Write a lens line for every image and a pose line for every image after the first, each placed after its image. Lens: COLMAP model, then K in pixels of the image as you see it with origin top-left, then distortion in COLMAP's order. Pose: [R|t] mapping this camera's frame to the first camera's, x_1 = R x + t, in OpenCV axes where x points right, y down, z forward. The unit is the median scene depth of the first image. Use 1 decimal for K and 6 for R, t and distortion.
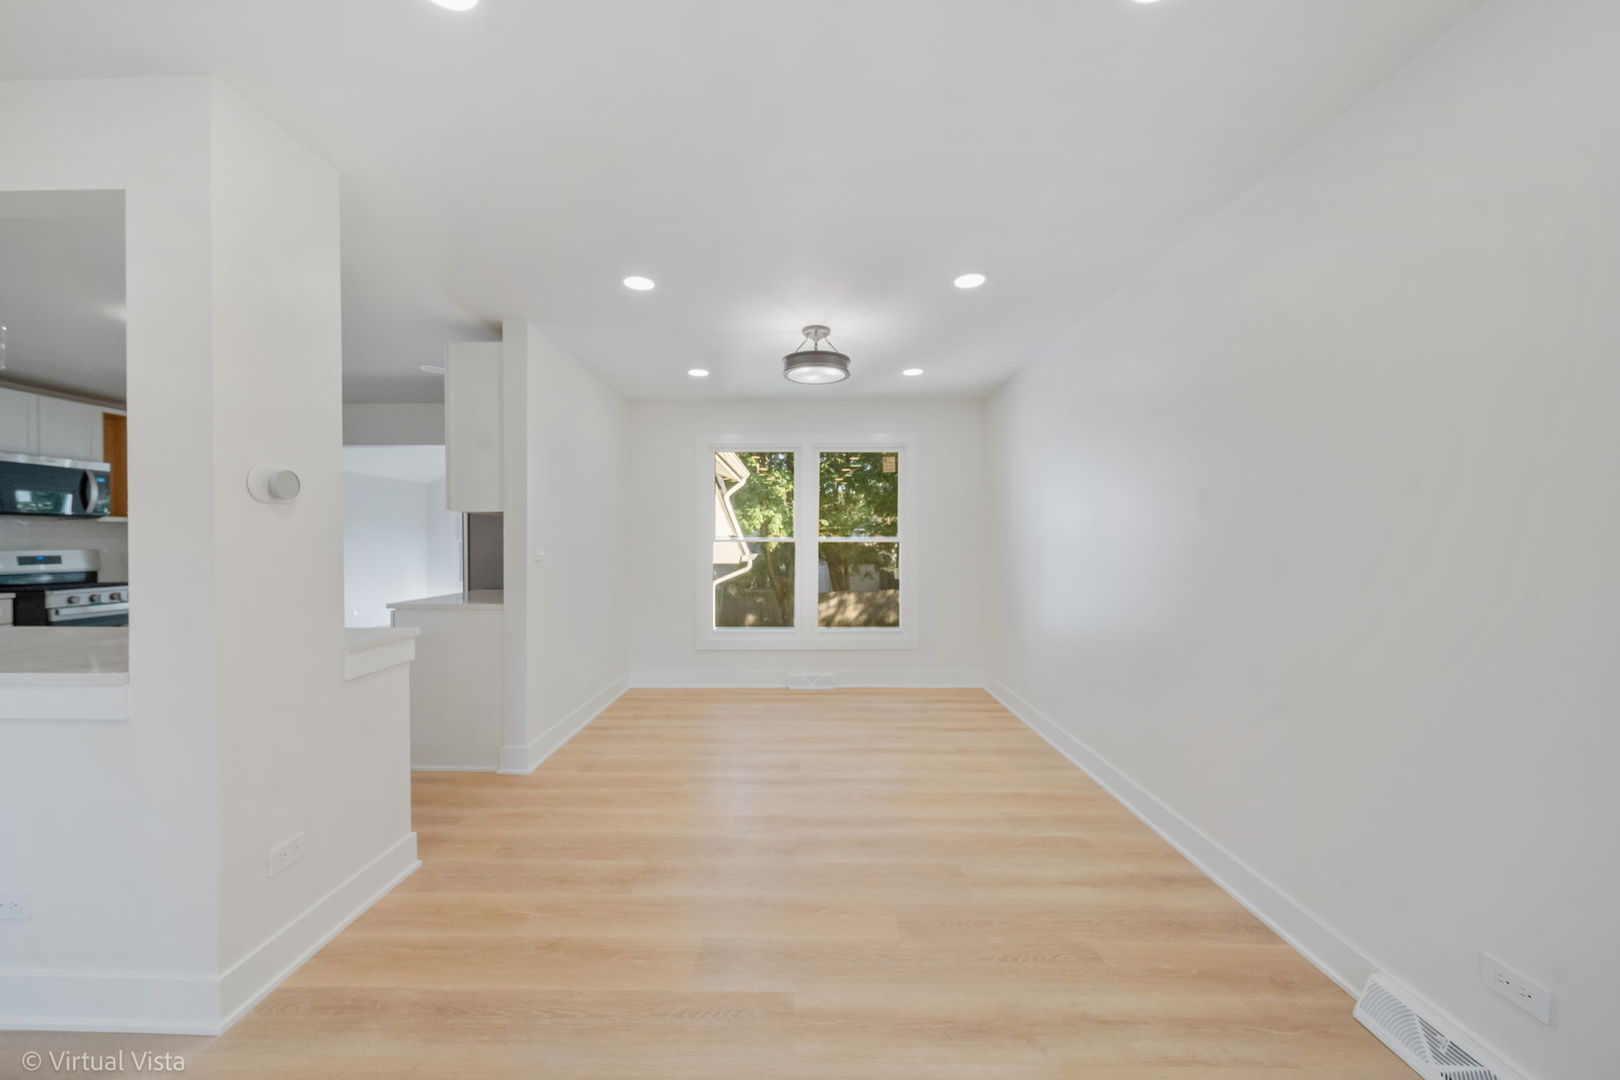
lens RADIAL K [[593.2, 0, 796.1], [0, 593.2, 536.0], [0, 0, 1]] dist [0.003666, -0.004464]
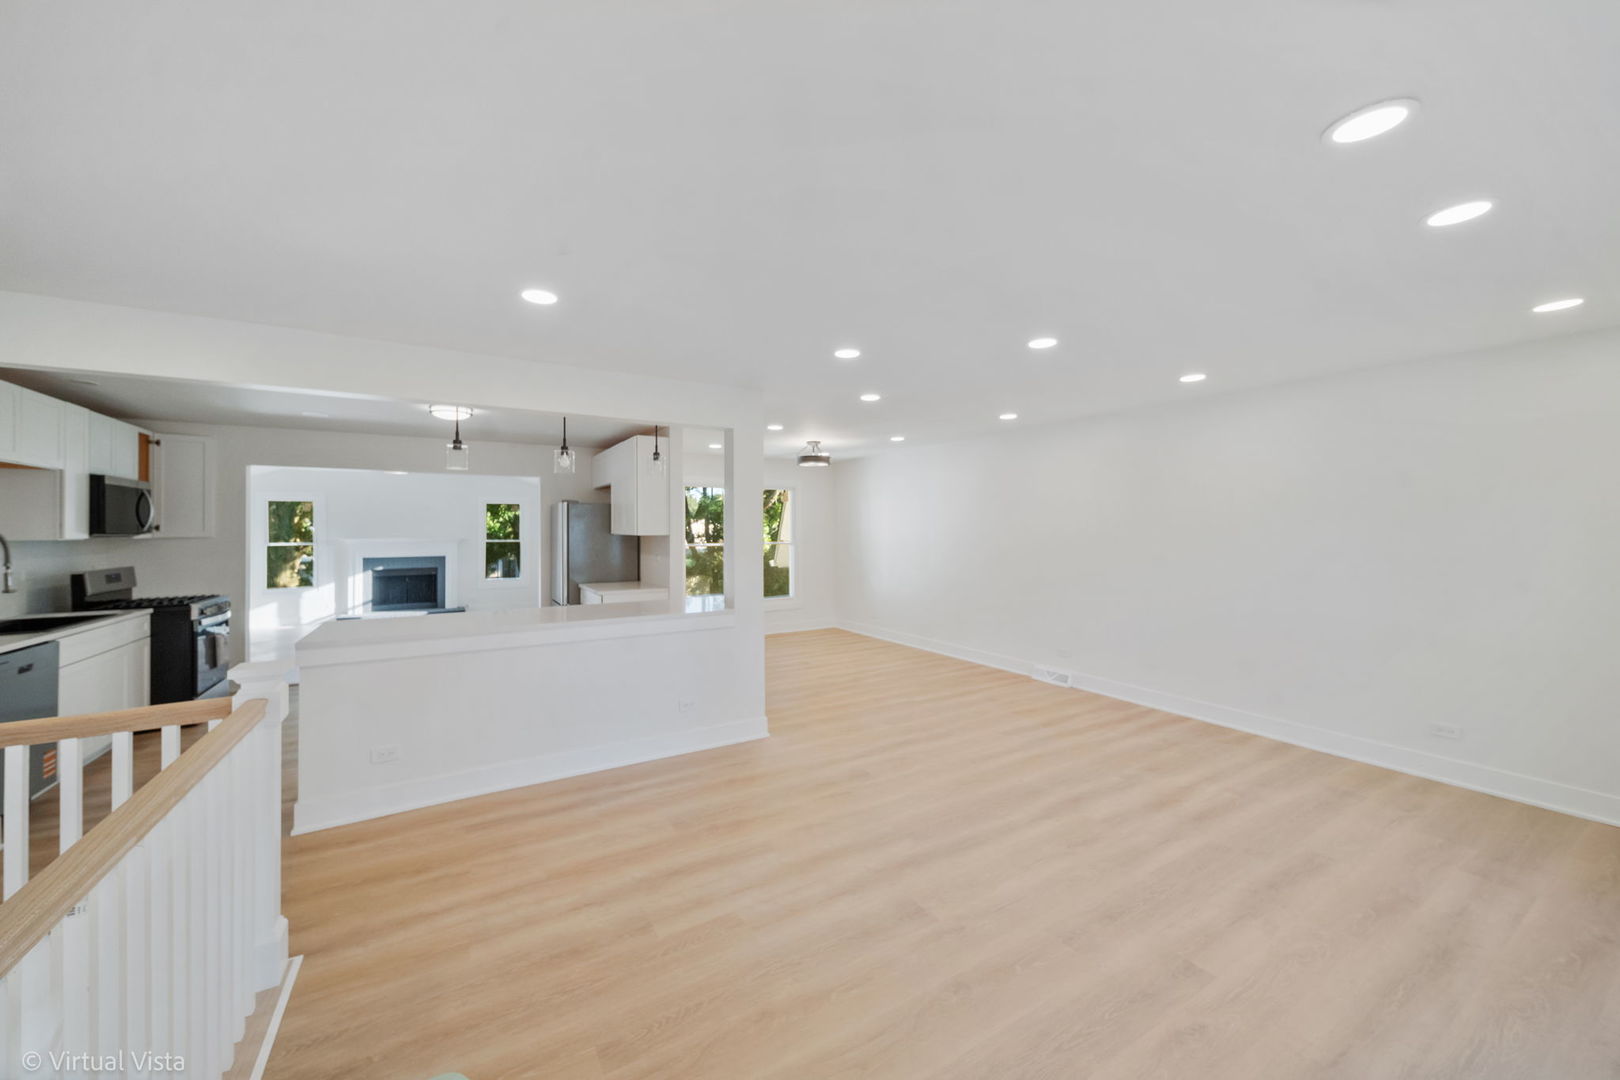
lens RADIAL K [[593.2, 0, 796.1], [0, 593.2, 536.0], [0, 0, 1]] dist [0.003666, -0.004464]
pose [[0.844715, -0.006112, 0.535182, -0.911447], [0.000826, 0.999948, 0.010117, -0.046397], [-0.535216, -0.008104, 0.844676, -0.545093]]
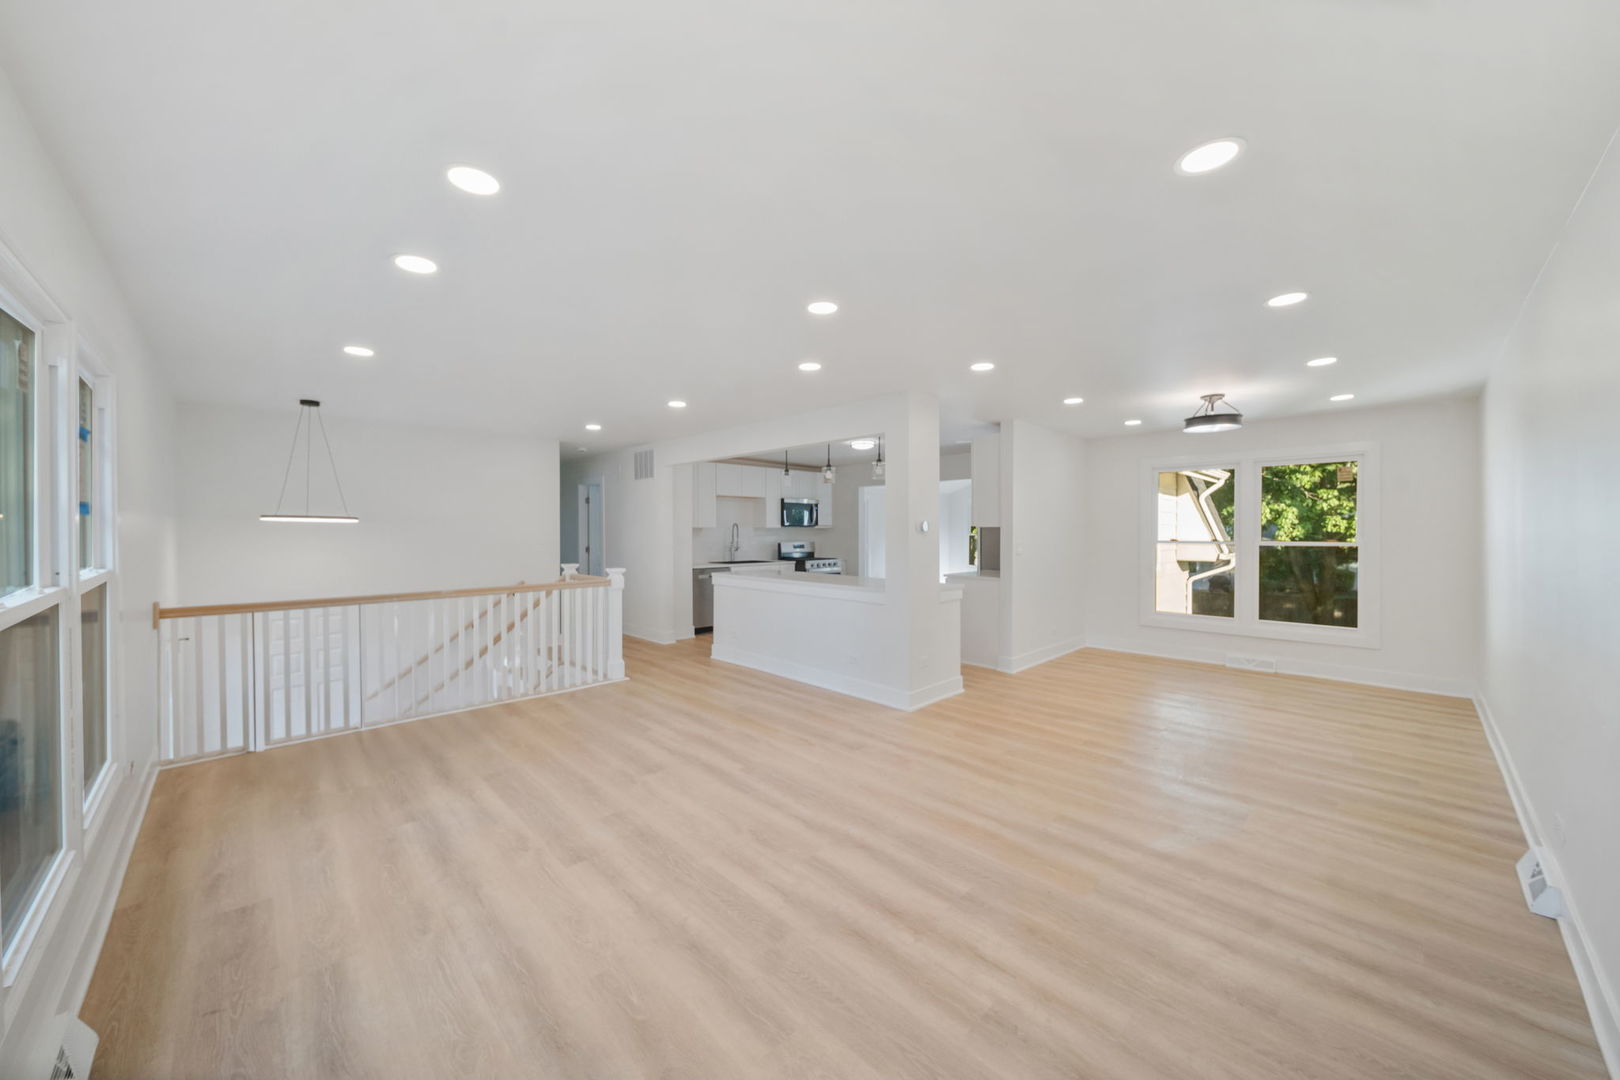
lens RADIAL K [[593.2, 0, 796.1], [0, 593.2, 536.0], [0, 0, 1]] dist [0.003666, -0.004464]
pose [[0.702310, 0.010535, -0.711793, 0.292531], [0.001557, 0.999865, 0.016335, -0.036201], [0.711870, -0.012580, 0.702199, -0.585084]]
